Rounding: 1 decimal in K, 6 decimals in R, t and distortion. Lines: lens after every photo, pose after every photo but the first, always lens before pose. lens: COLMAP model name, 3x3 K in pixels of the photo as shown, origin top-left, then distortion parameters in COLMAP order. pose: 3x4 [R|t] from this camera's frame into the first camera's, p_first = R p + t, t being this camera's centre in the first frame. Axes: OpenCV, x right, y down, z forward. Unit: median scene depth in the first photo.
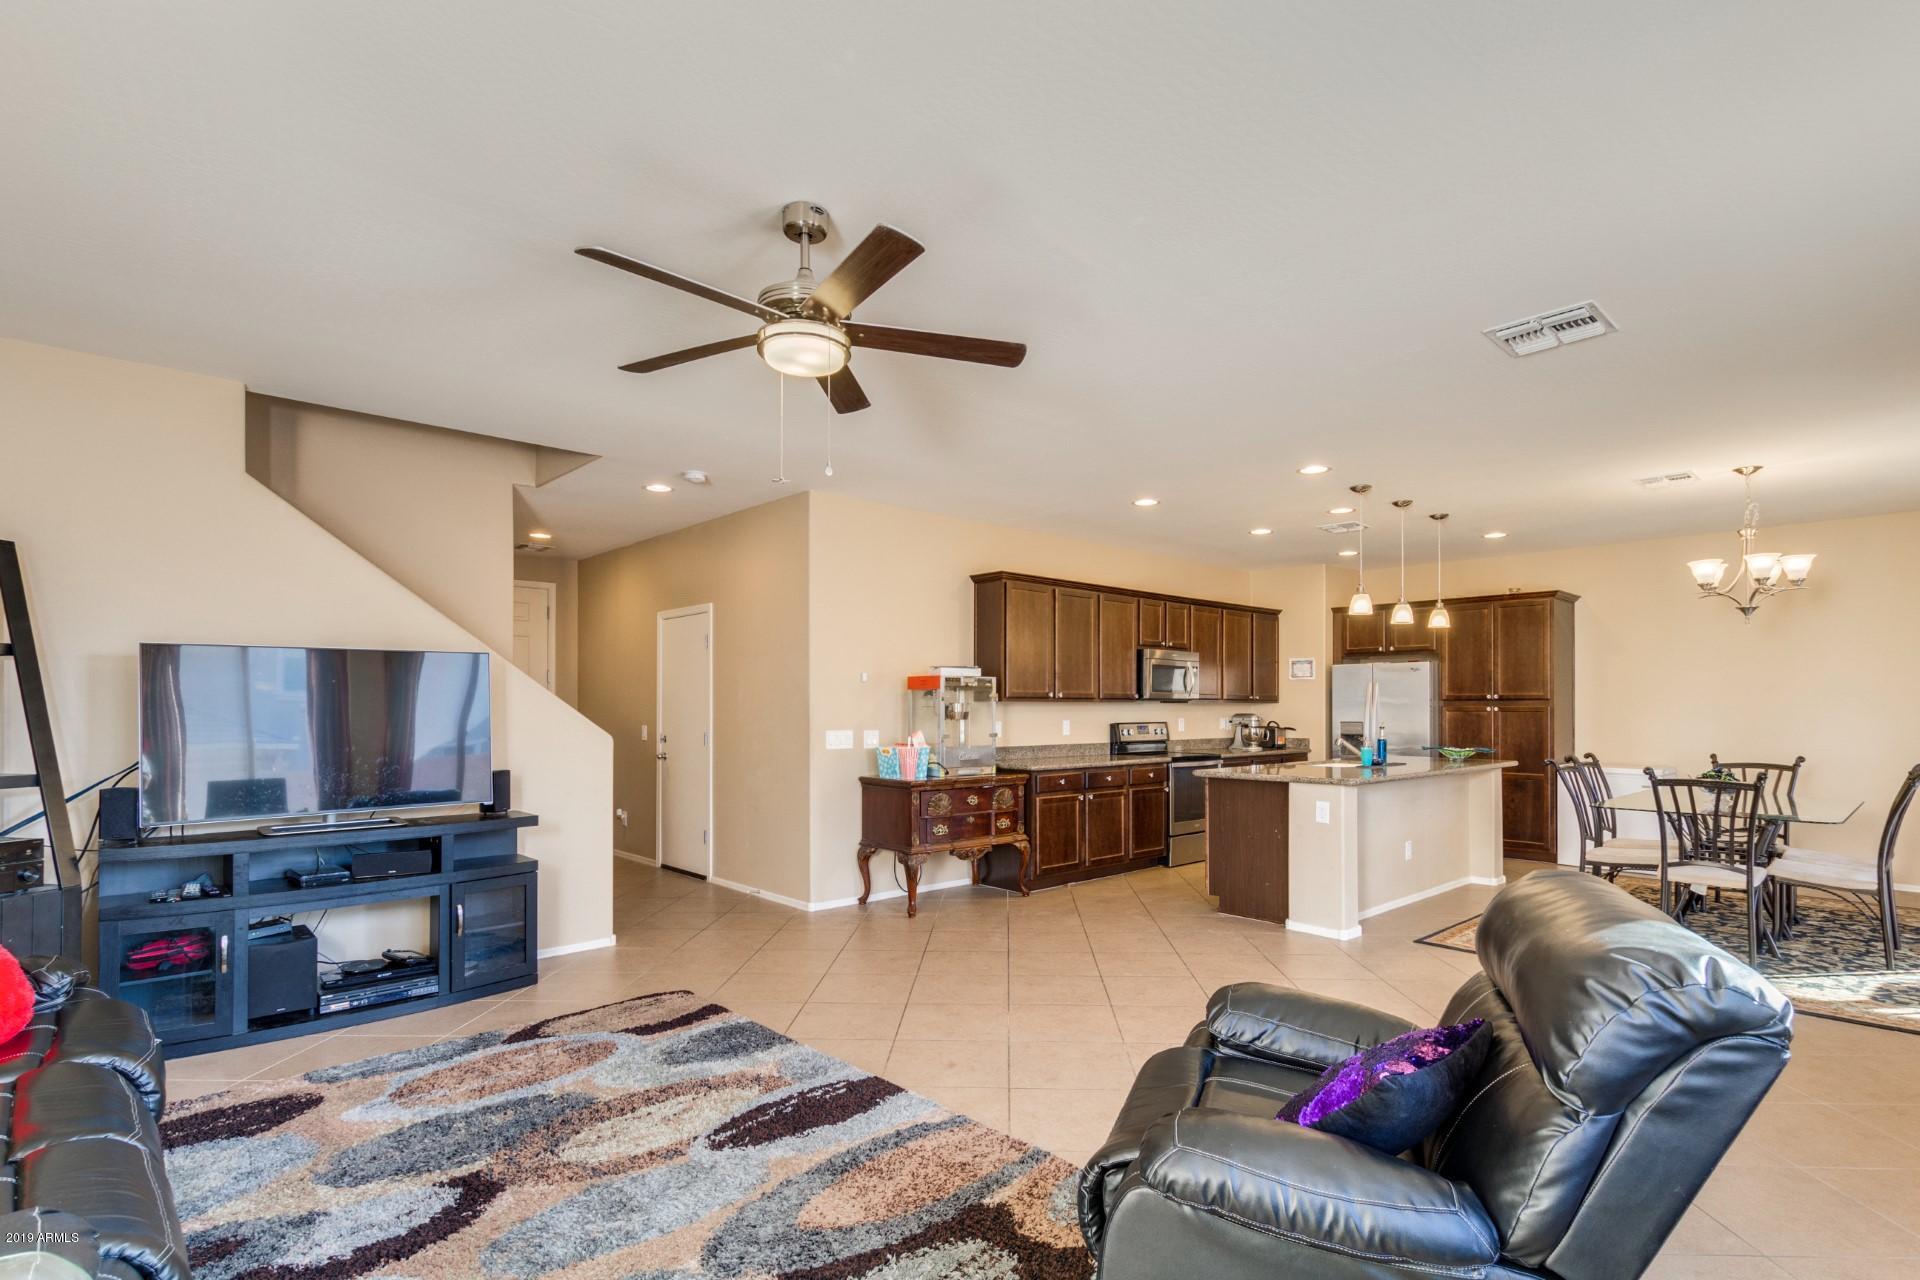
lens RADIAL K [[909.4, 0, 970.9], [0, 909.4, 675.9], [0, 0, 1]] dist [0.003650, 0.000319]
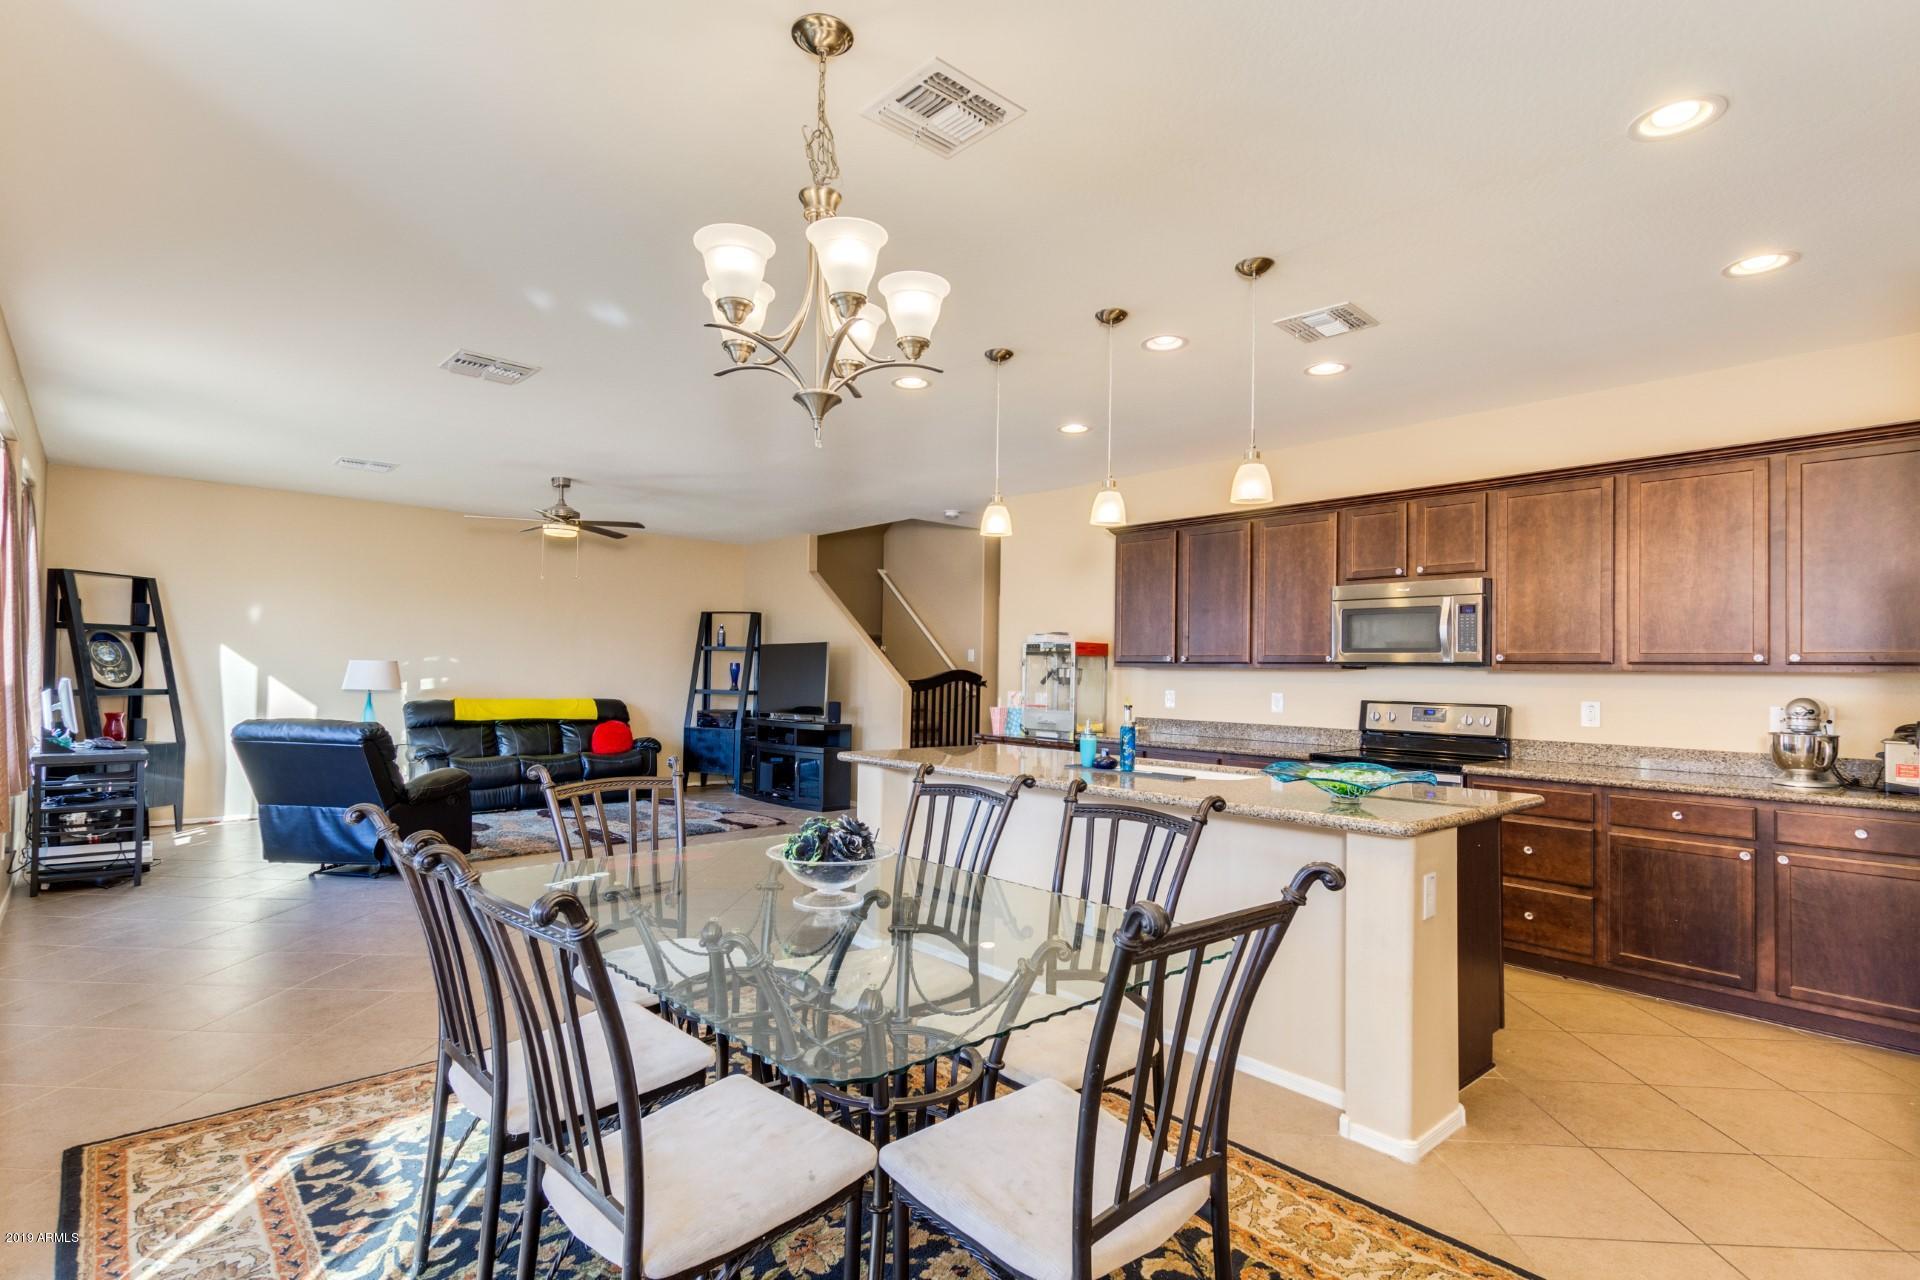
lens RADIAL K [[909.4, 0, 970.9], [0, 909.4, 675.9], [0, 0, 1]] dist [0.003650, 0.000319]
pose [[0.006981, 0.001109, -0.999975, 1.015844], [0.018259, 0.999833, 0.001236, 0.035235], [0.999809, -0.018267, 0.006960, 0.895257]]
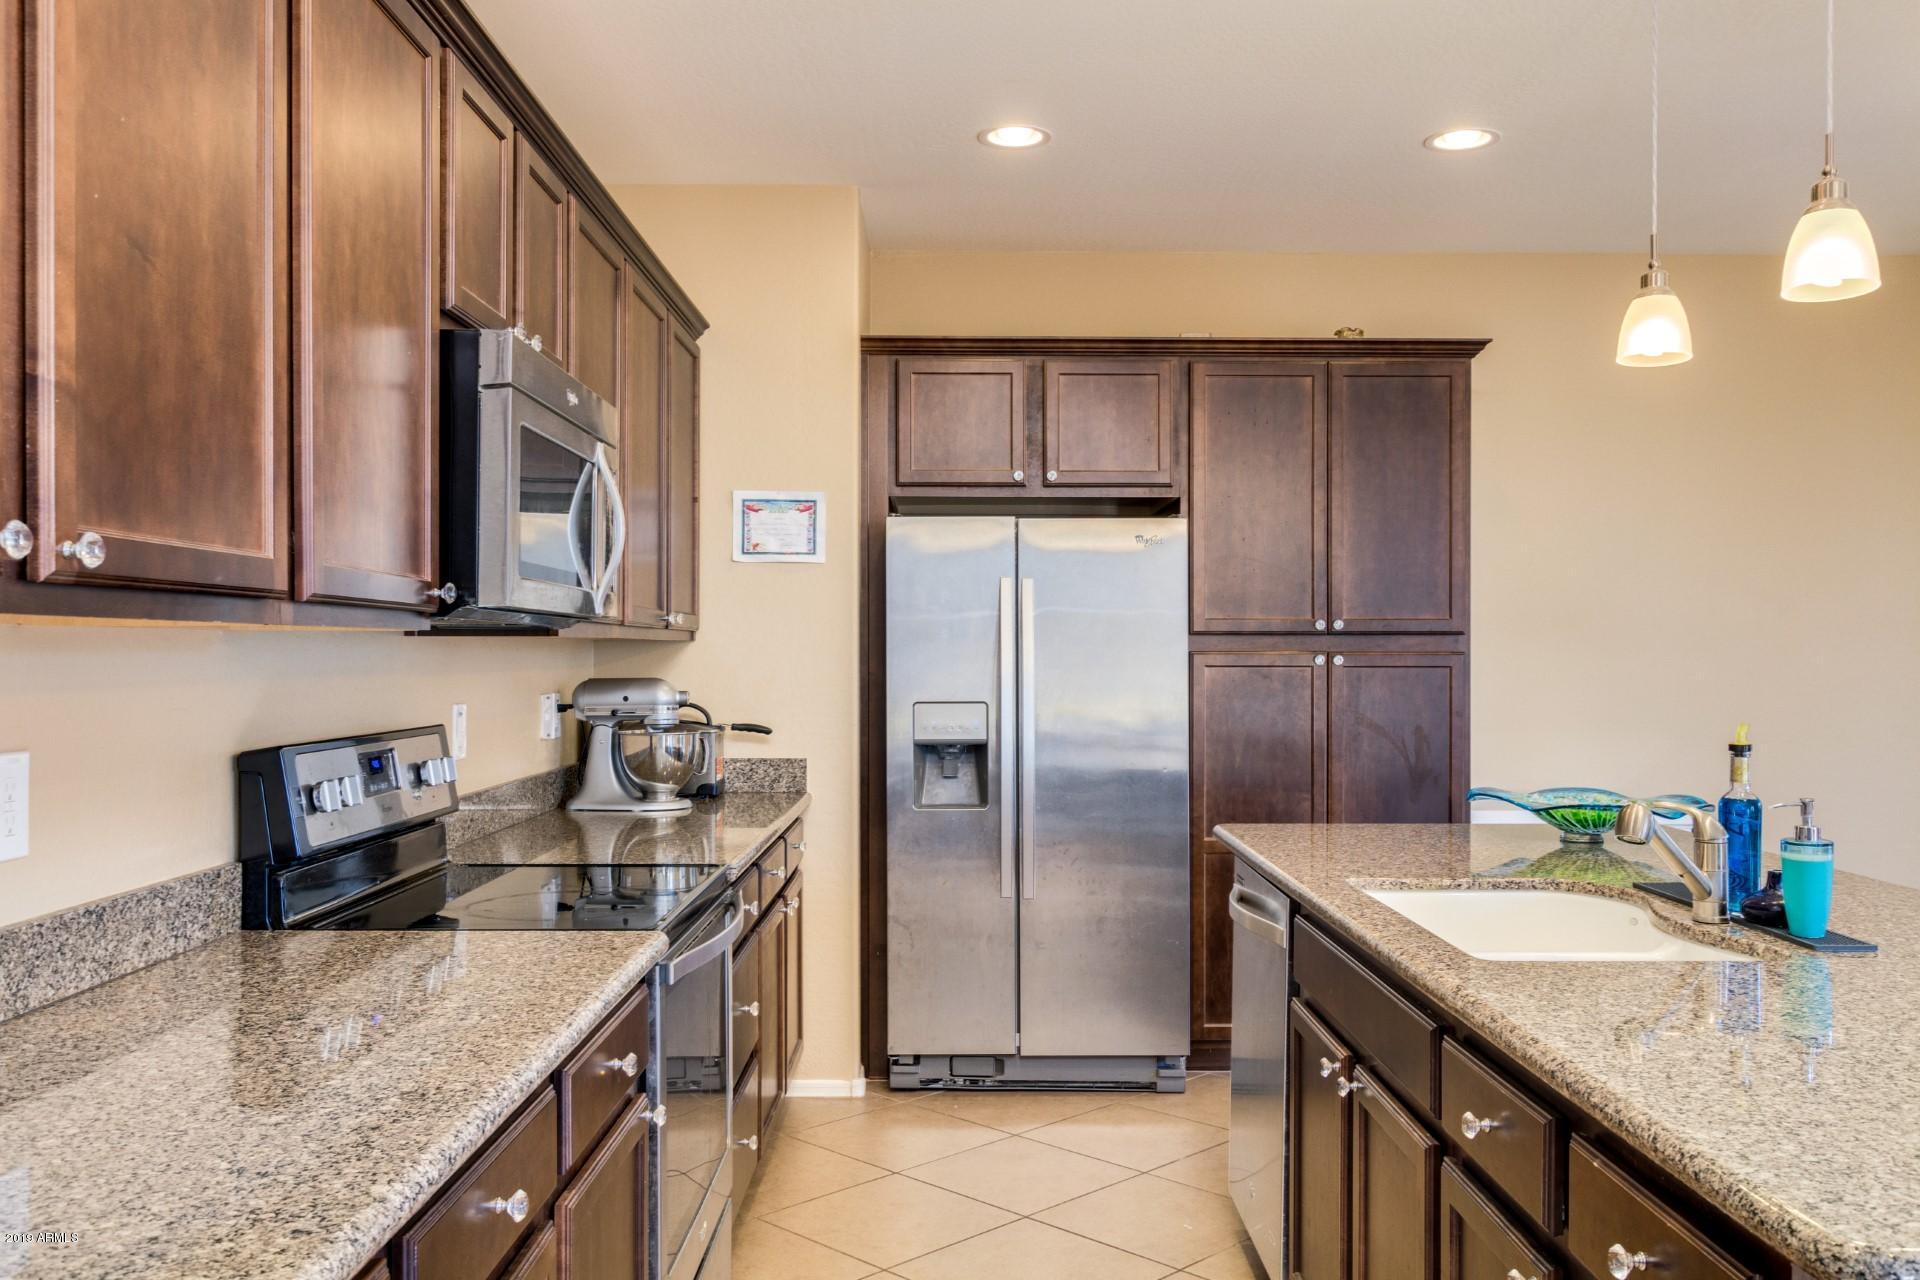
lens RADIAL K [[1567.0, 0, 960.0], [0, 1567.0, 640.0], [0, 0, 1]] dist [-0.000250, -0.000411]
pose [[0.673354, 0.007163, 0.739286, 0.032317], [-0.028521, 0.999460, 0.016293, 0.028149], [-0.738770, -0.032056, 0.673195, 0.878168]]
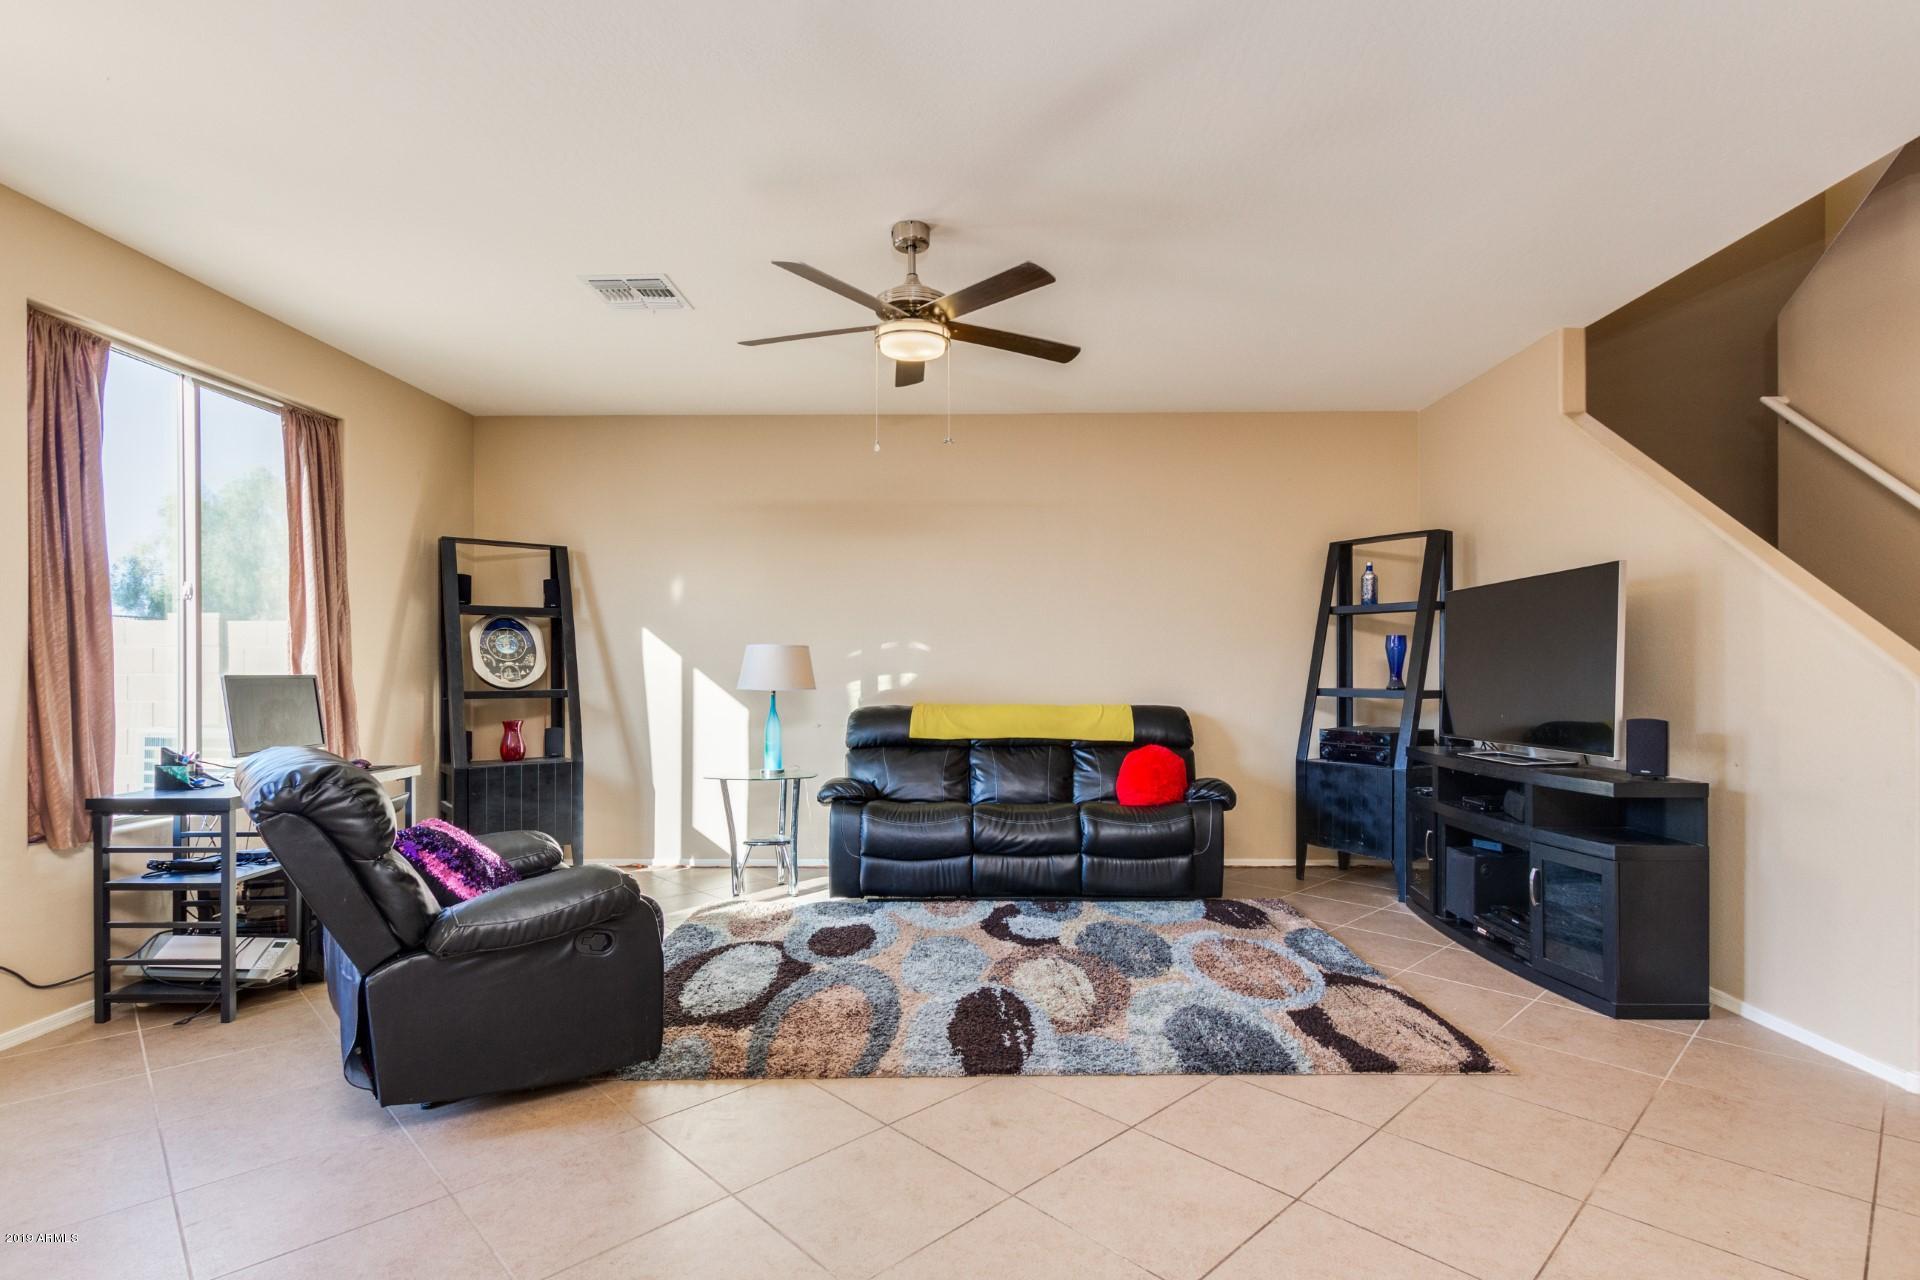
lens RADIAL K [[909.4, 0, 970.9], [0, 909.4, 675.9], [0, 0, 1]] dist [0.003650, 0.000319]
pose [[-0.688313, 0.005238, -0.725395, 0.262722], [0.027284, 0.999453, -0.018671, 0.047115], [0.724901, -0.032643, -0.688079, 0.772889]]
